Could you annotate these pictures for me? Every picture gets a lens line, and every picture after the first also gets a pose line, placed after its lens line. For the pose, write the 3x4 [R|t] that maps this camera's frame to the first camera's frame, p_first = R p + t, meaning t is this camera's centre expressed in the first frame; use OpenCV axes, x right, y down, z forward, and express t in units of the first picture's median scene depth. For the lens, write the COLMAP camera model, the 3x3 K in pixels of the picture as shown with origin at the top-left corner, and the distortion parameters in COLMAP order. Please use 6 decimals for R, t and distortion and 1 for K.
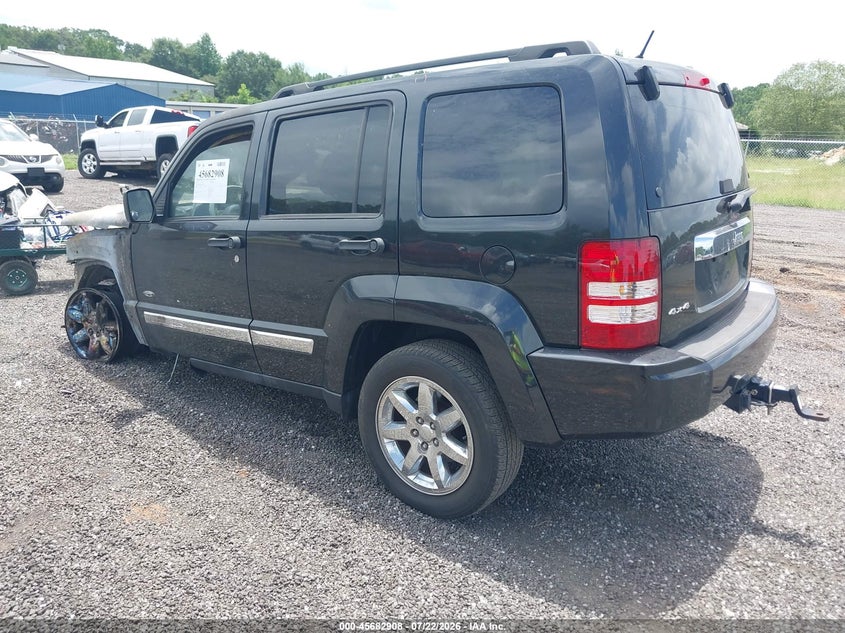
lens RADIAL K [[700.4, 0, 421.6], [0, 700.4, 344.3], [0, 0, 1]] dist [0.020599, -0.125161]
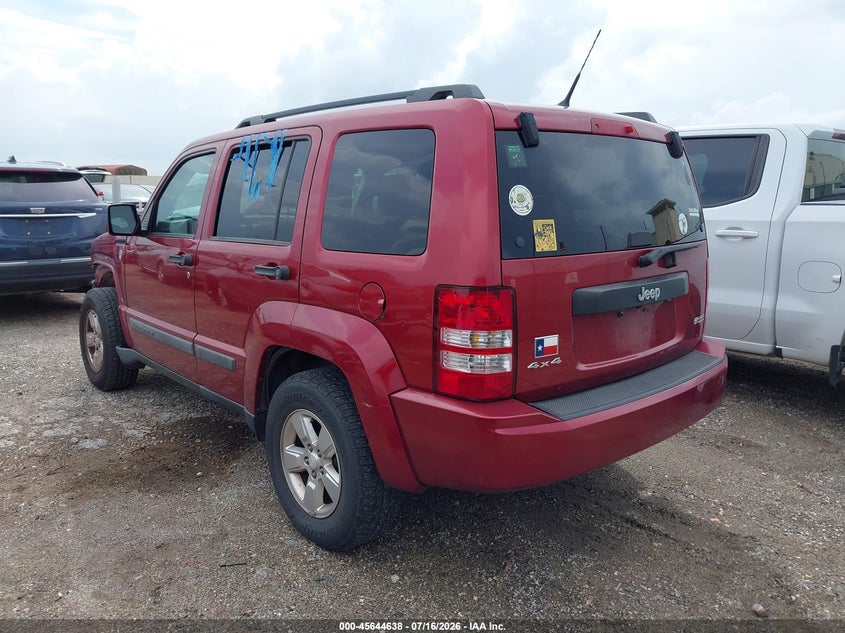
lens RADIAL K [[700.4, 0, 421.6], [0, 700.4, 344.3], [0, 0, 1]] dist [0.020599, -0.125161]
pose [[0.981148, 0.095996, -0.167733, 0.341995], [-0.102021, 0.994398, -0.027663, -0.031183], [0.164138, 0.044254, 0.985444, 0.023473]]
